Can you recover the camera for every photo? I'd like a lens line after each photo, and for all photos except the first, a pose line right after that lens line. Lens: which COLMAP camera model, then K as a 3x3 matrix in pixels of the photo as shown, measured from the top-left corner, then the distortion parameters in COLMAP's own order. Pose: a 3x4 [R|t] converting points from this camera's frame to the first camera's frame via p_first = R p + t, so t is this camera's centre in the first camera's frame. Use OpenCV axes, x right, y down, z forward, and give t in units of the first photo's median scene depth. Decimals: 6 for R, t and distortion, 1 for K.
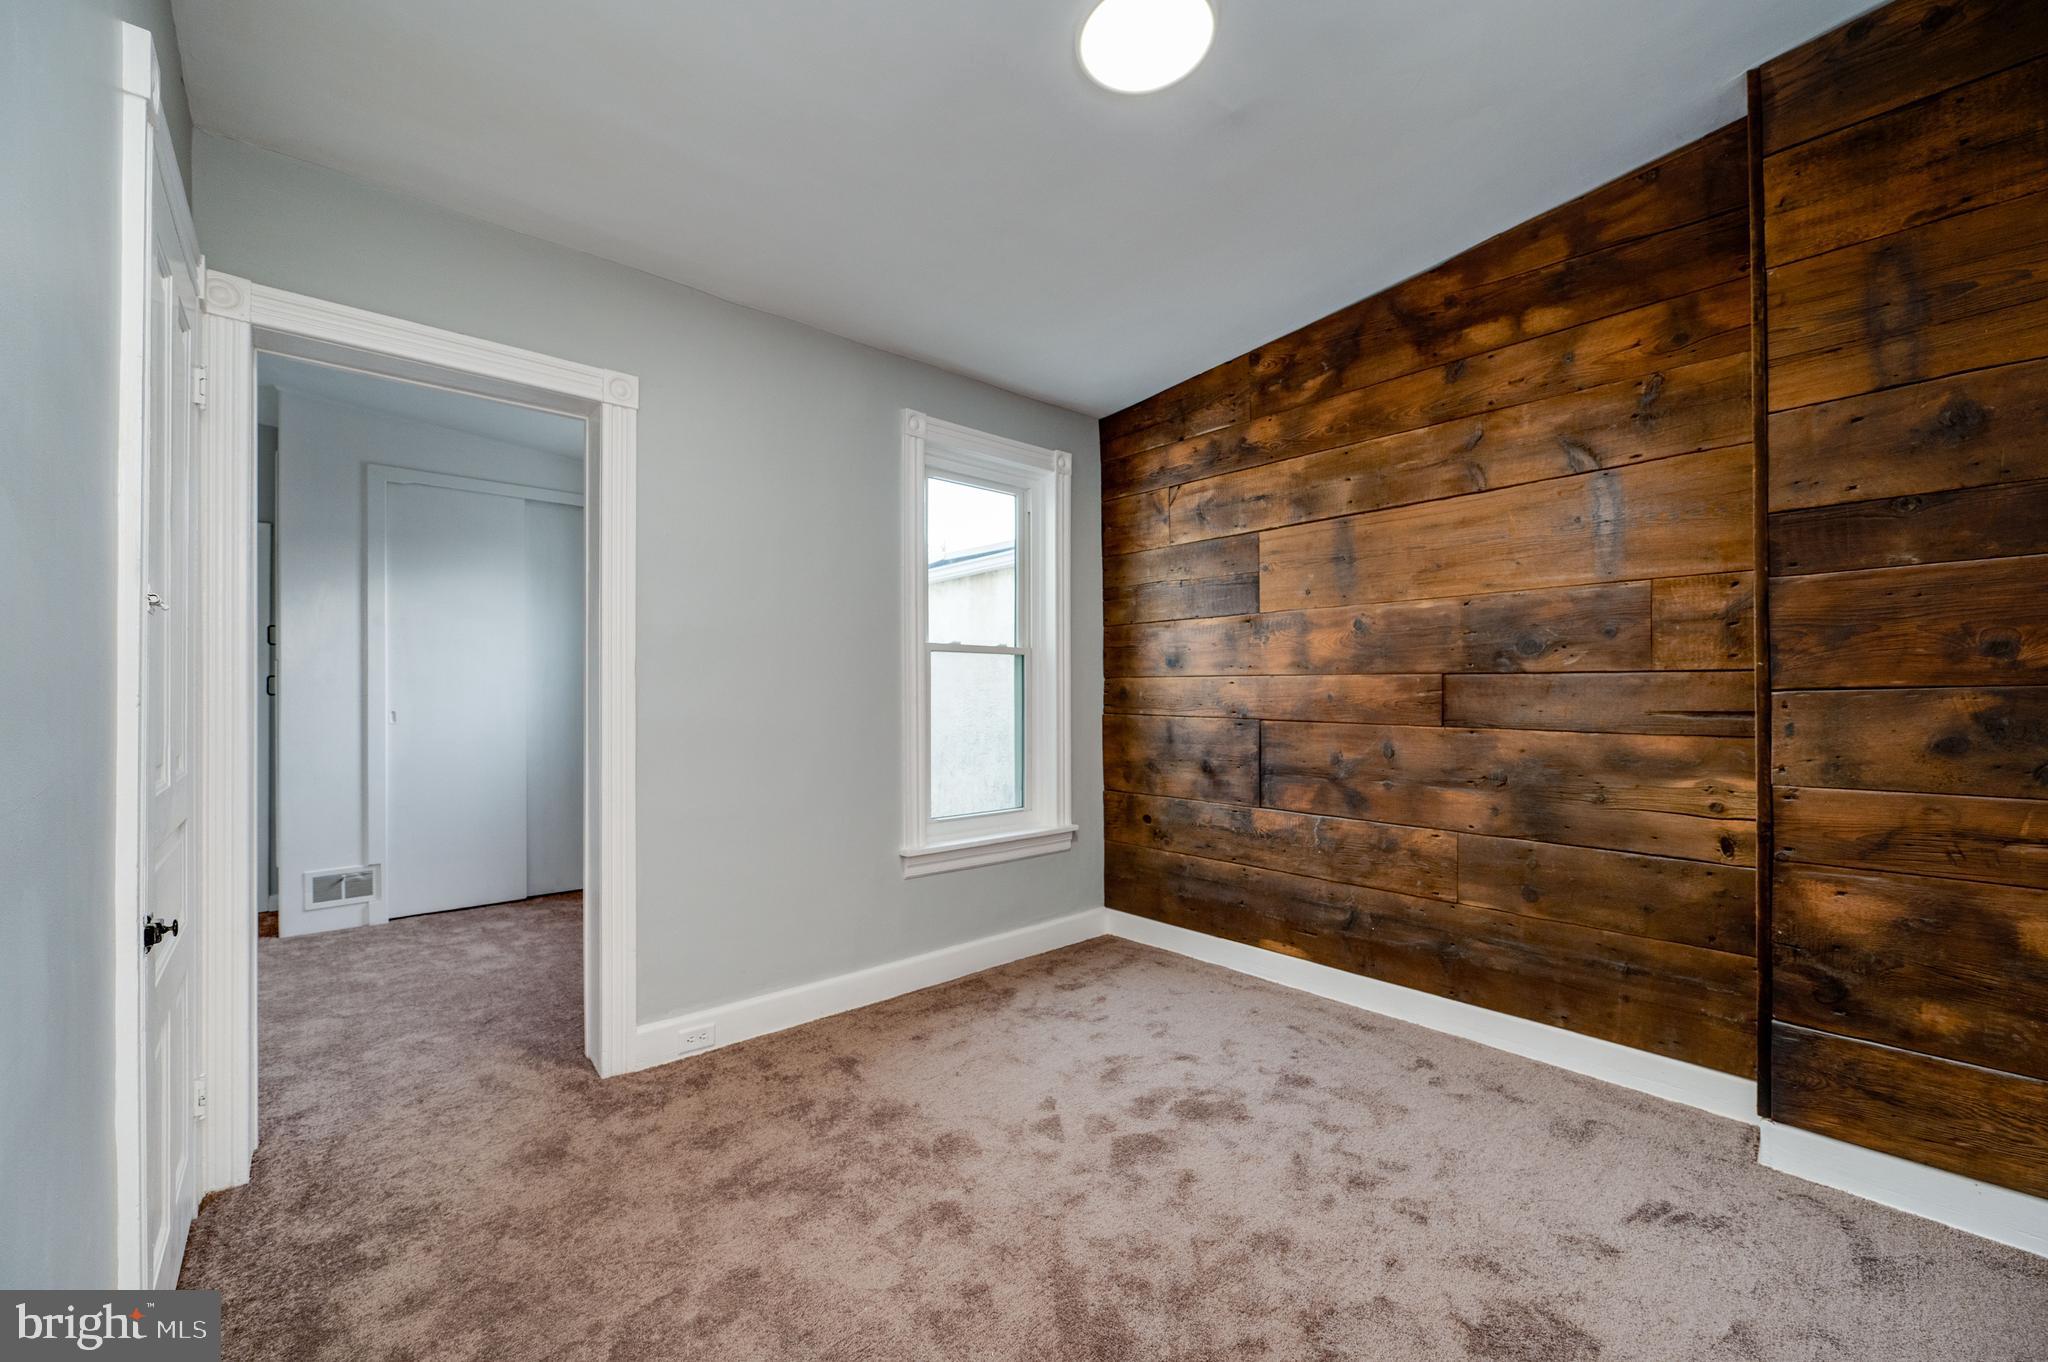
lens RADIAL K [[836.0, 0, 1031.0], [0, 836.0, 689.5], [0, 0, 1]] dist [-0.001952, -0.000210]
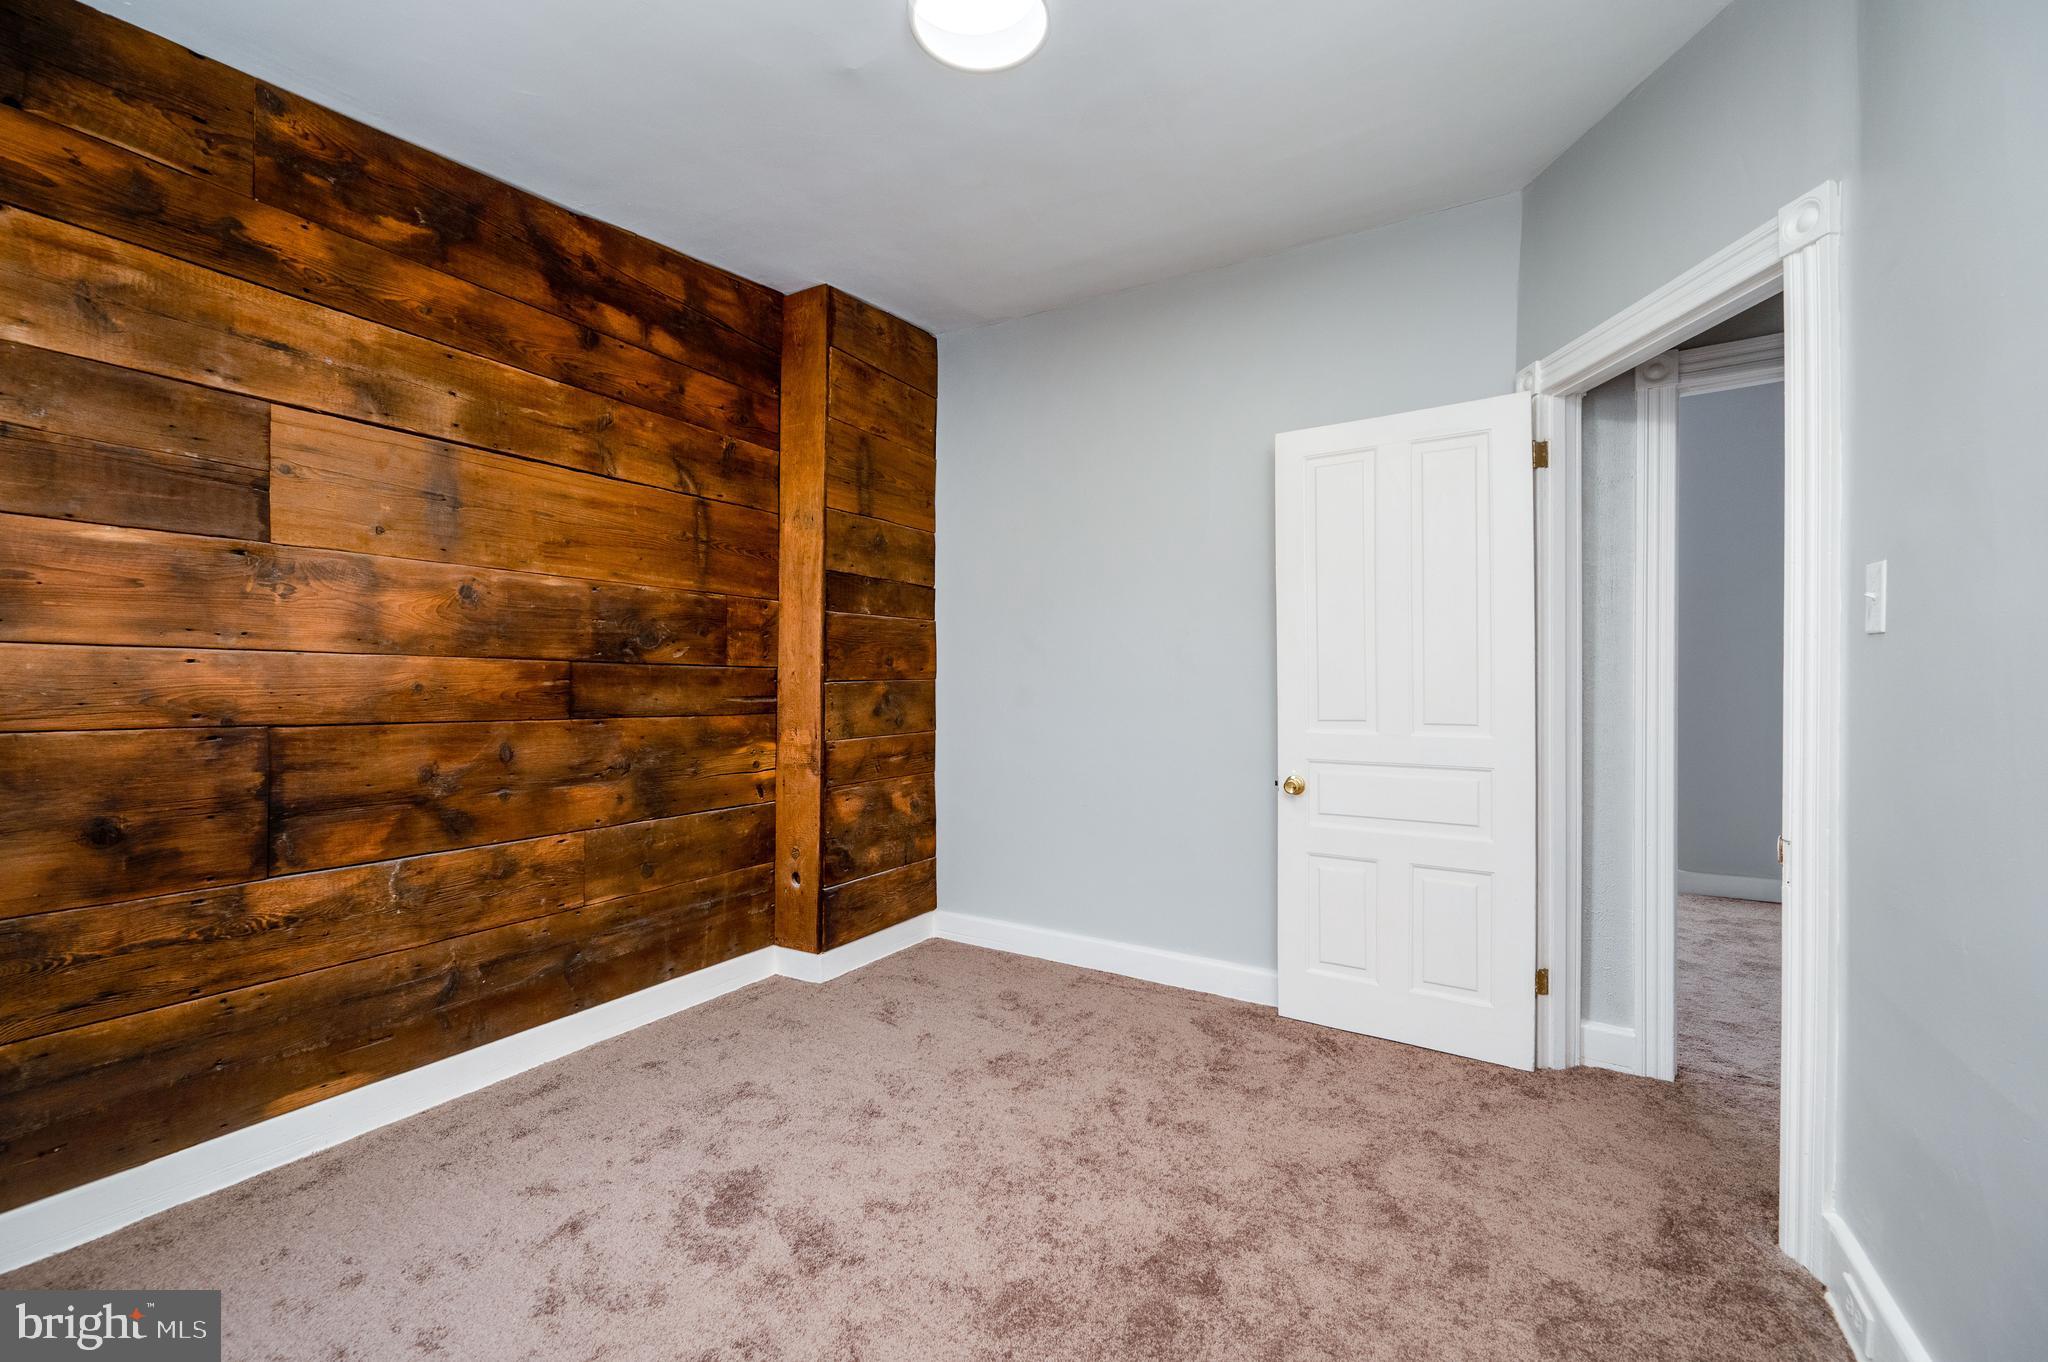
lens RADIAL K [[840.4, 0, 1028.4], [0, 840.4, 683.9], [0, 0, 1]] dist [-0.000138, -0.000165]
pose [[-0.326987, 0.000016, 0.945029, -0.547358], [-0.007650, 0.999967, -0.002664, 0.004774], [-0.944998, -0.008101, -0.326976, 0.843052]]
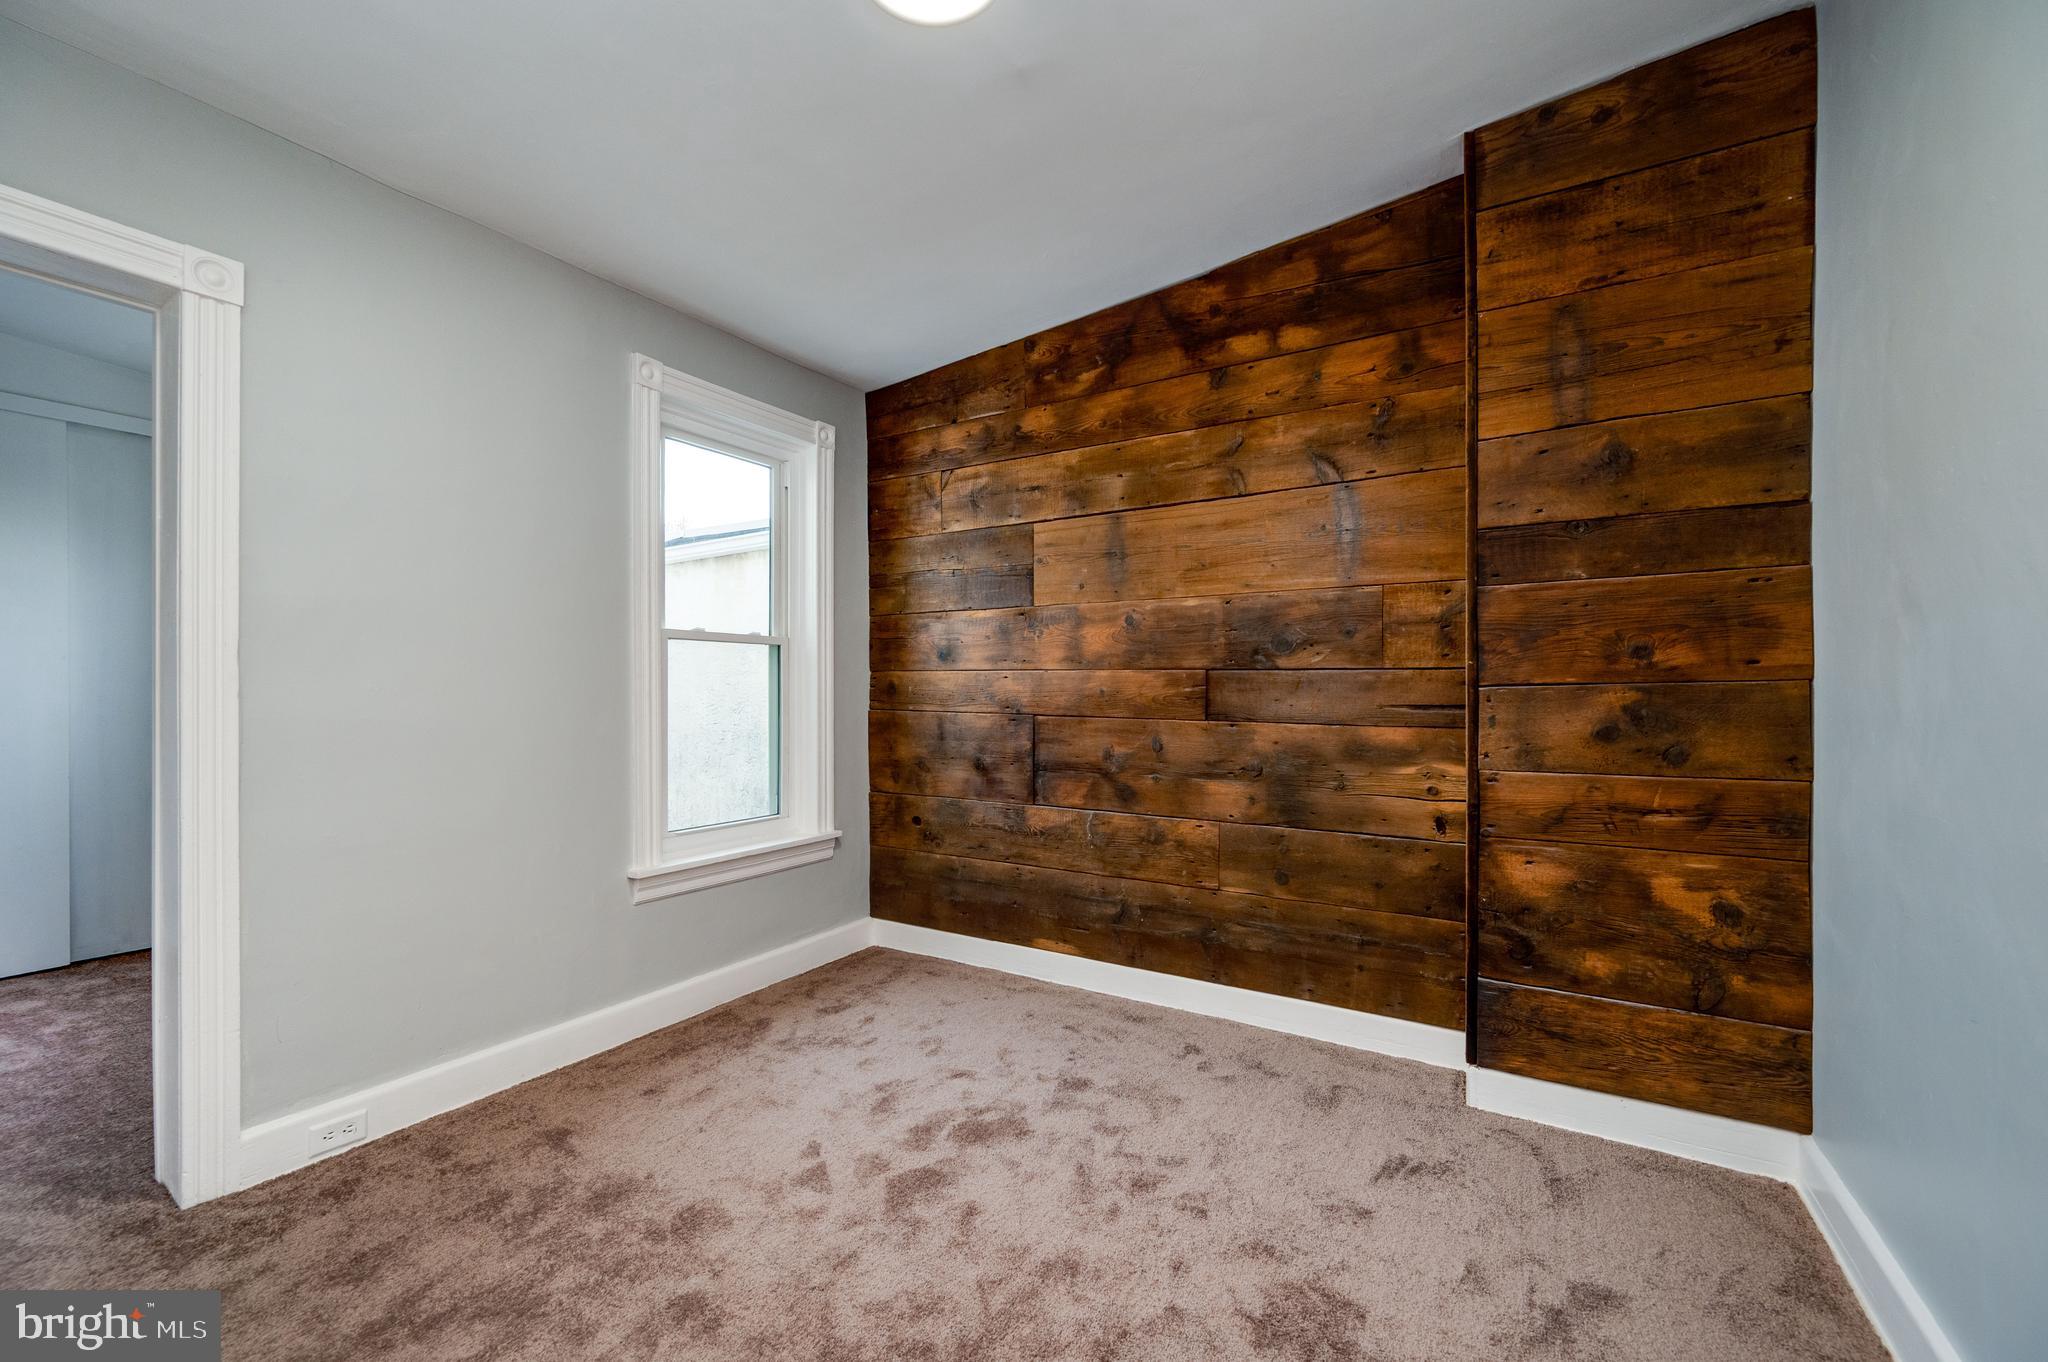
lens RADIAL K [[843.8, 0, 1049.3], [0, 843.8, 688.6], [0, 0, 1]] dist [-0.001762, -0.000155]
pose [[0.953365, 0.001610, 0.301814, -0.008818], [-0.003154, 0.999984, 0.004628, 0.000472], [-0.301802, -0.005364, 0.953356, 0.063020]]
